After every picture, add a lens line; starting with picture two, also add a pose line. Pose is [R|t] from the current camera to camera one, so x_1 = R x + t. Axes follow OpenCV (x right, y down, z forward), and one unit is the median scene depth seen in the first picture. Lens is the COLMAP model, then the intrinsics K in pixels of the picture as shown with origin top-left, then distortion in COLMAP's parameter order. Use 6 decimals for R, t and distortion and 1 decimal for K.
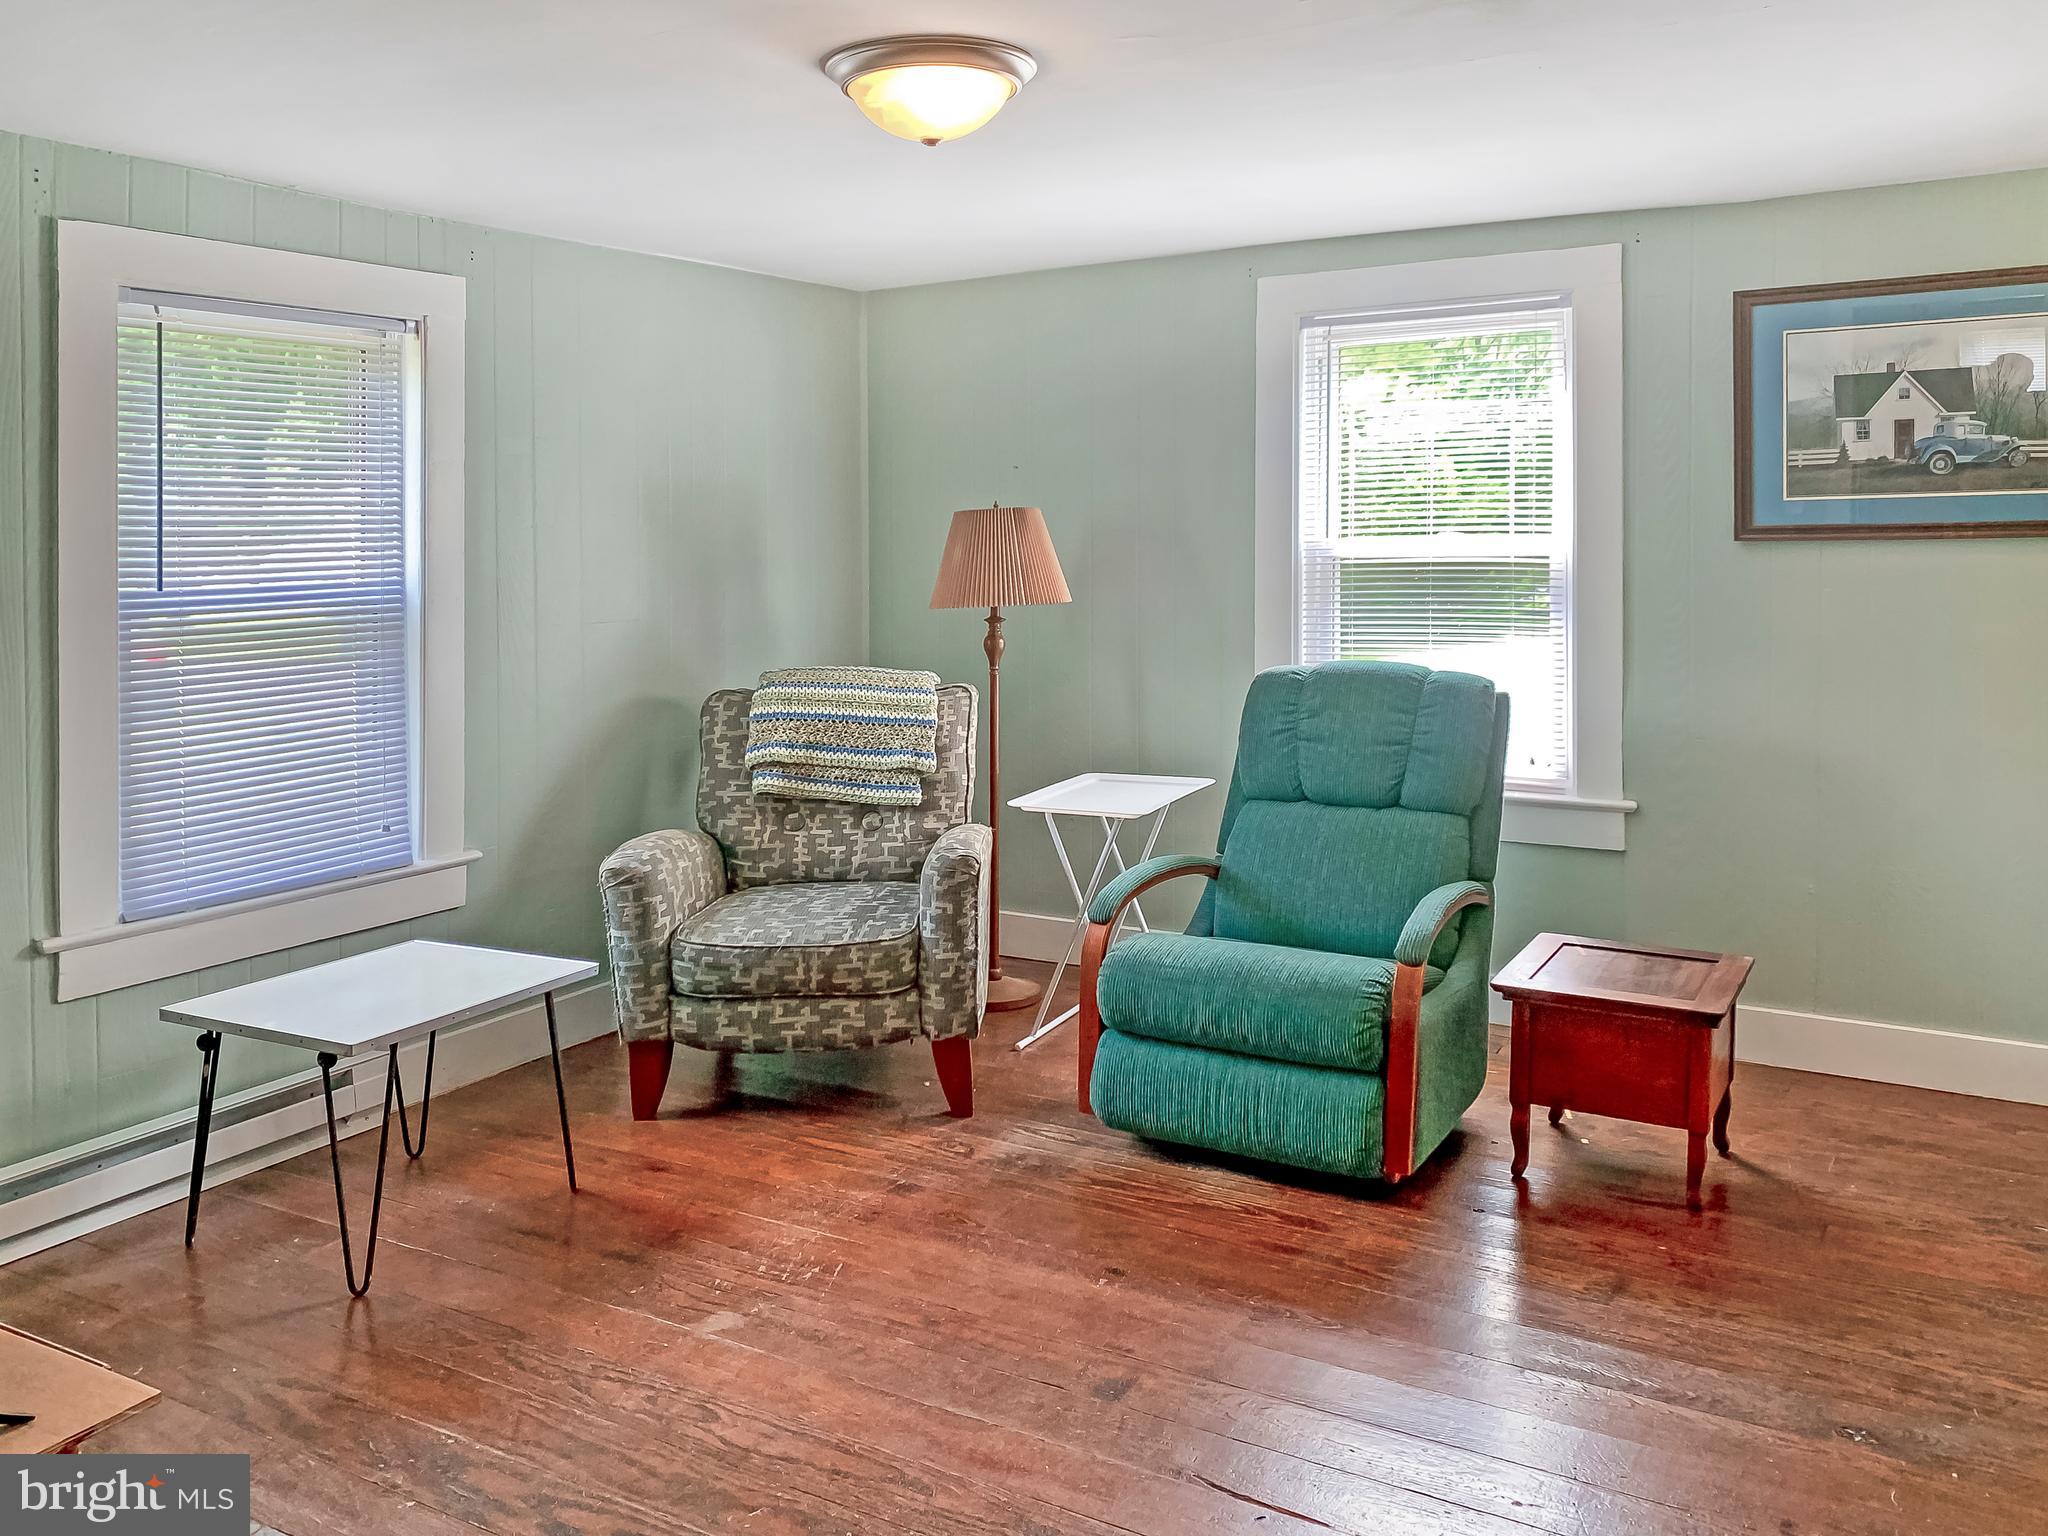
lens RADIAL K [[1666.8, 0, 1034.3], [0, 1666.8, 799.6], [0, 0, 1]] dist [0.080387, -0.099962]
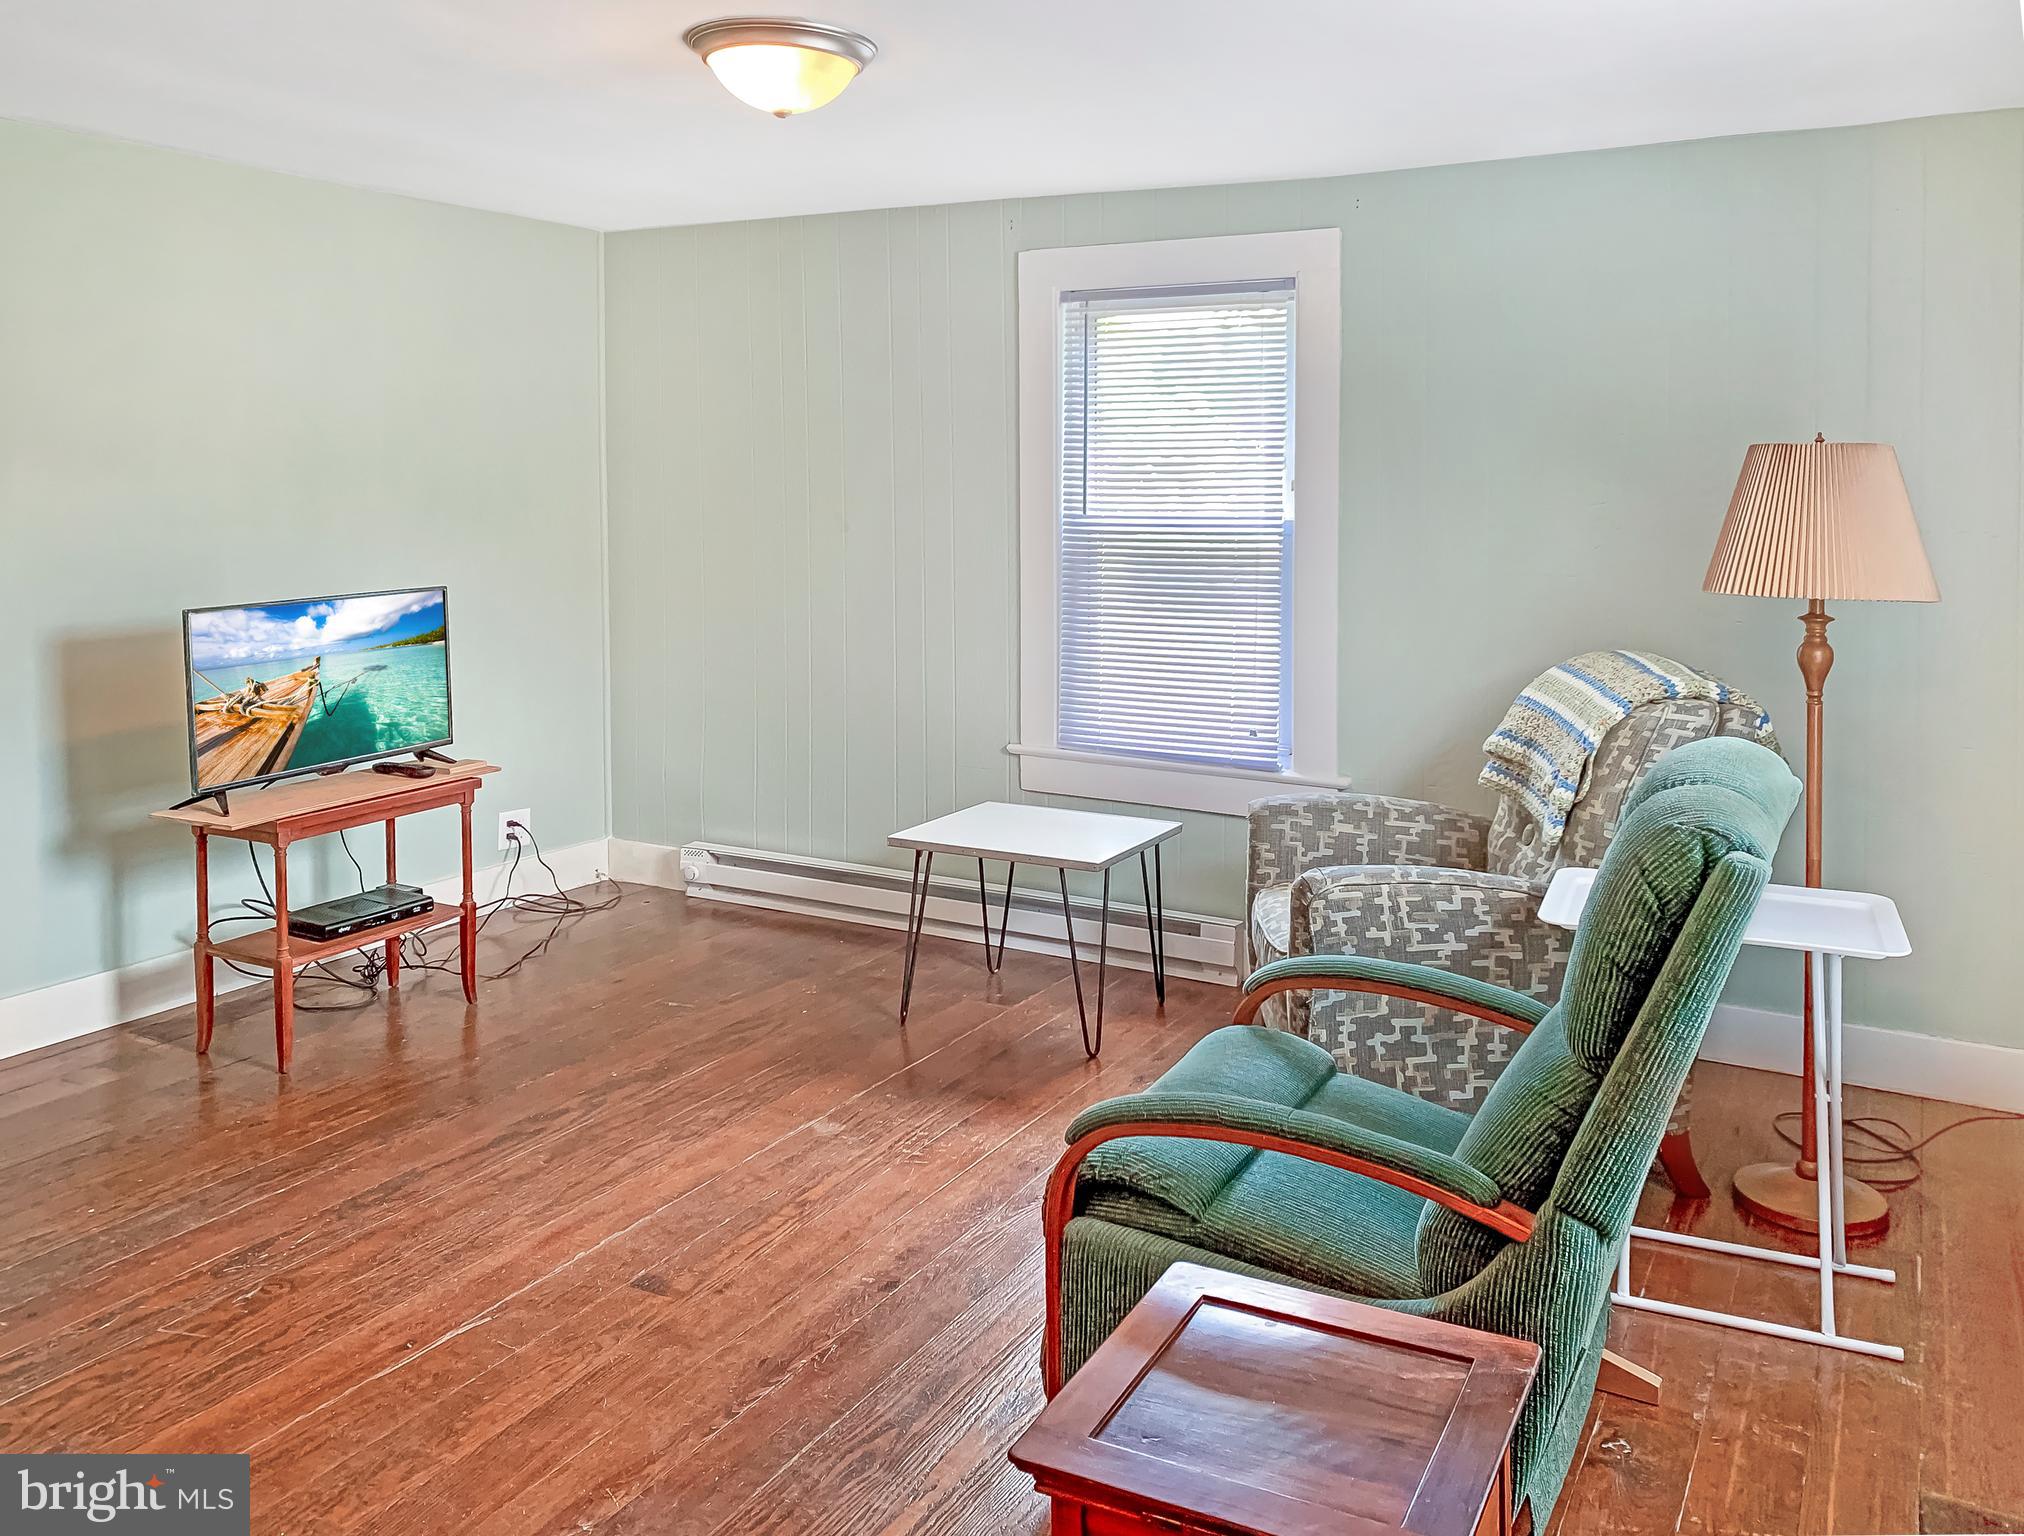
lens RADIAL K [[1668.9, 0, 1012.0], [0, 1668.9, 768.0], [0, 0, 1]] dist [-0.037692, 0.291251]
pose [[0.019379, 0.196802, -0.980252, 0.734722], [-0.156679, 0.968920, 0.191430, -0.151616], [0.987459, 0.149875, 0.049611, 0.794631]]
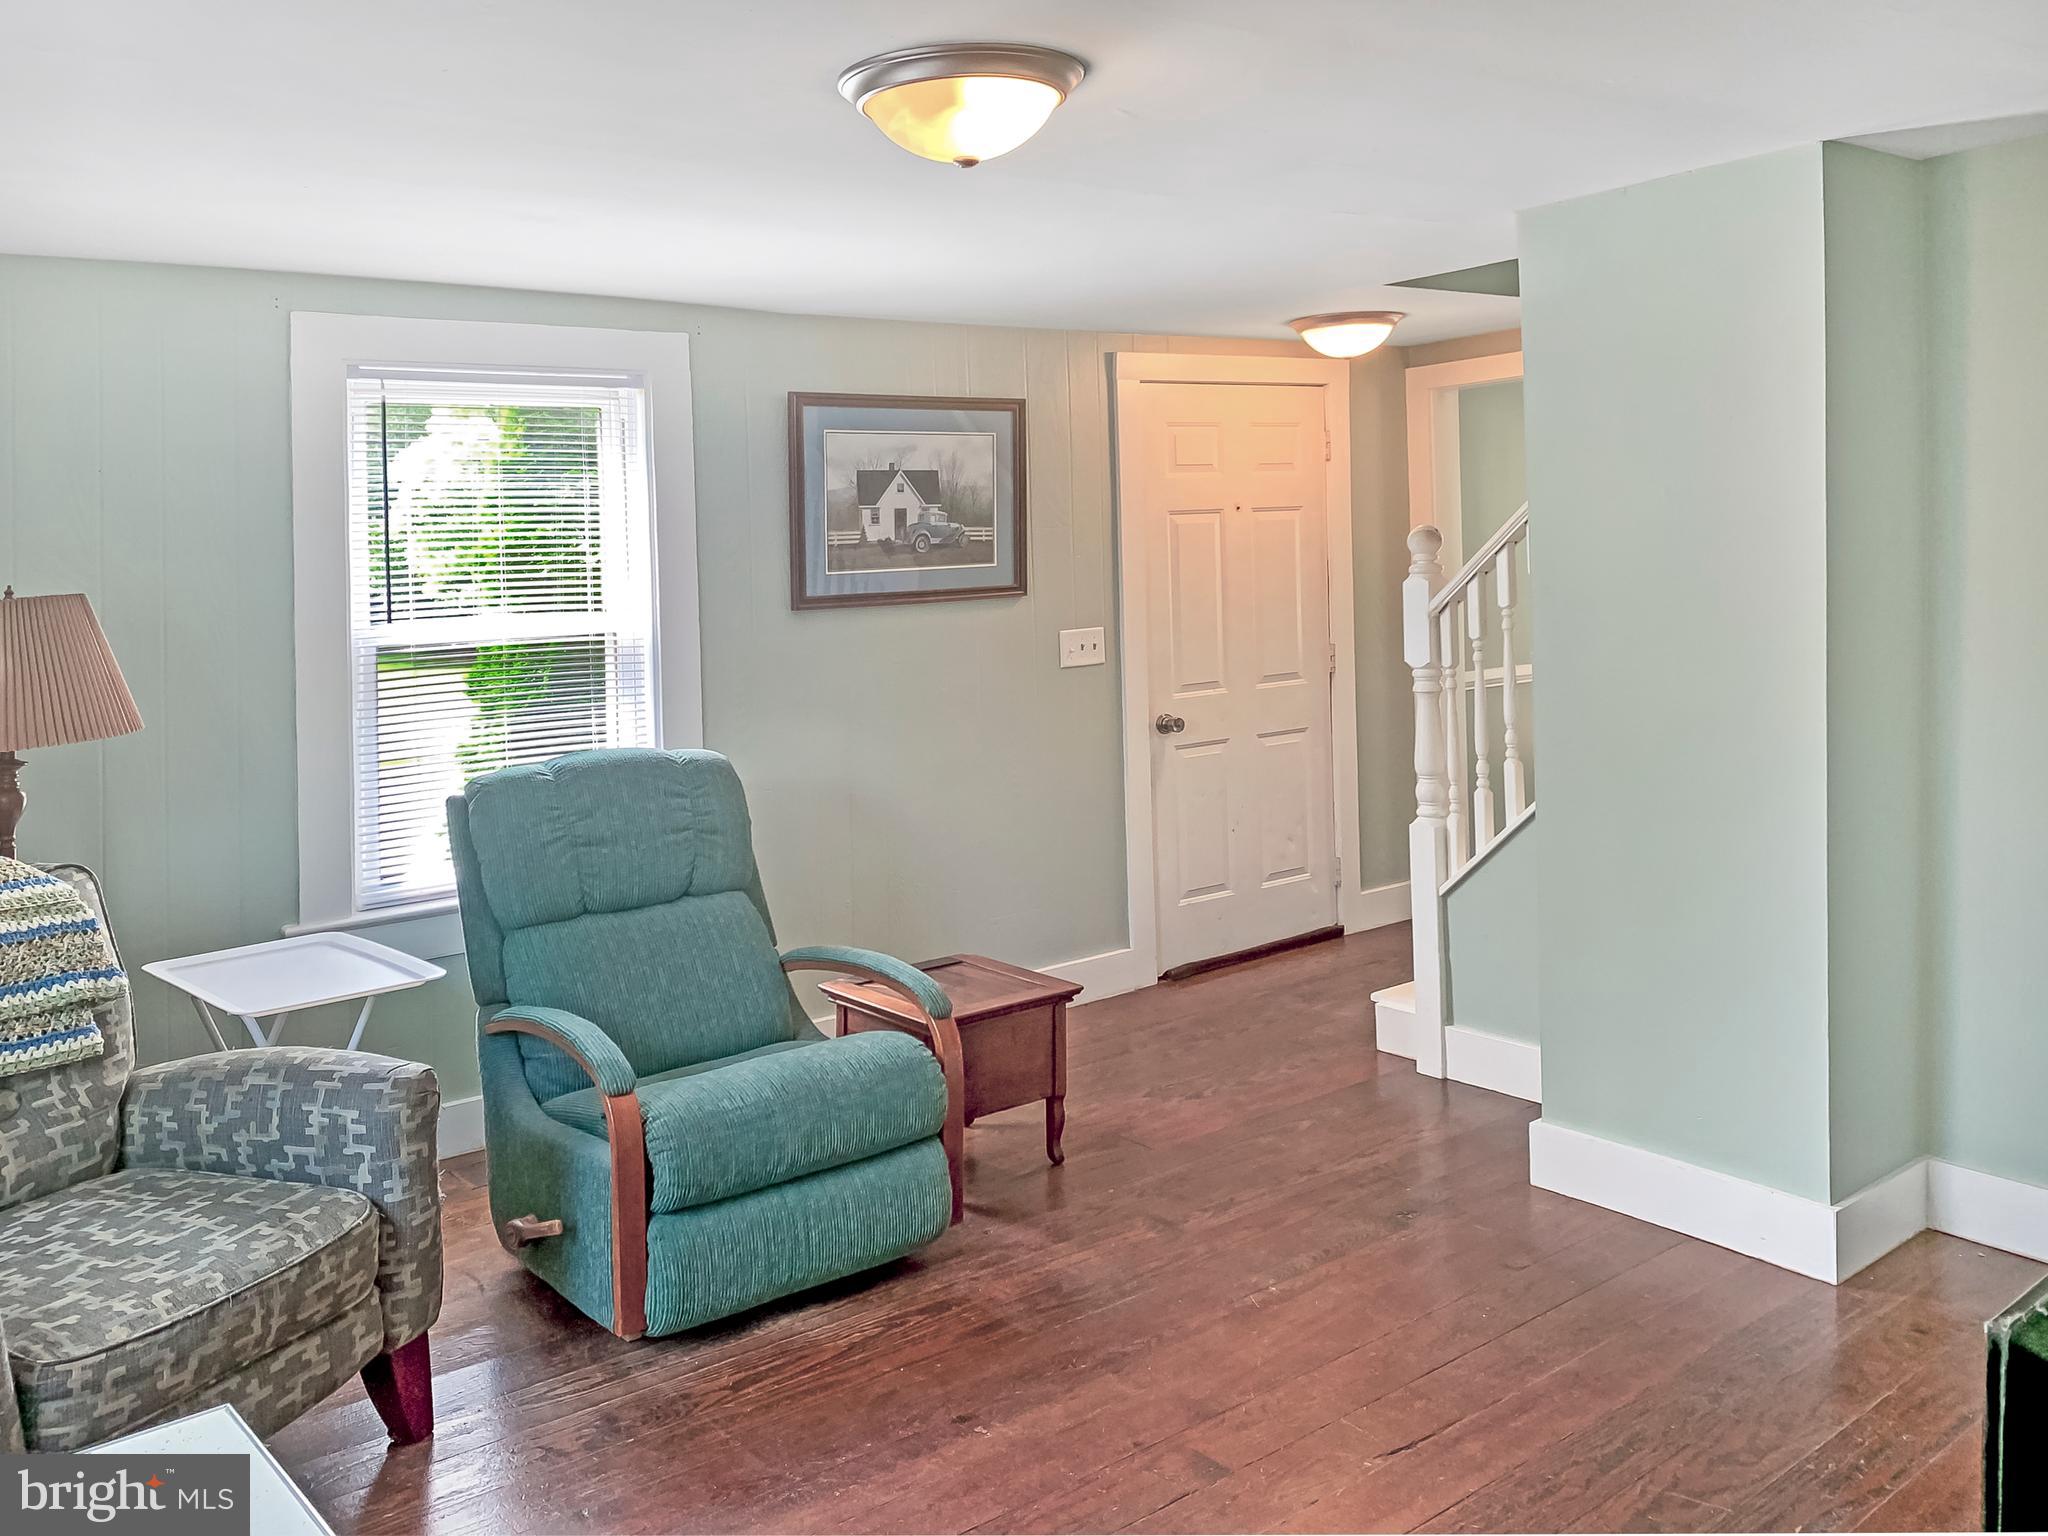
lens RADIAL K [[1679.8, 0, 1024.0], [0, 1679.8, 768.0], [0, 0, 1]] dist [0.046418, -0.120688]
pose [[0.367111, -0.116067, 0.922908, -0.597190], [0.183273, 0.981761, 0.050566, -0.082269], [-0.911943, 0.150581, 0.381687, 0.466348]]
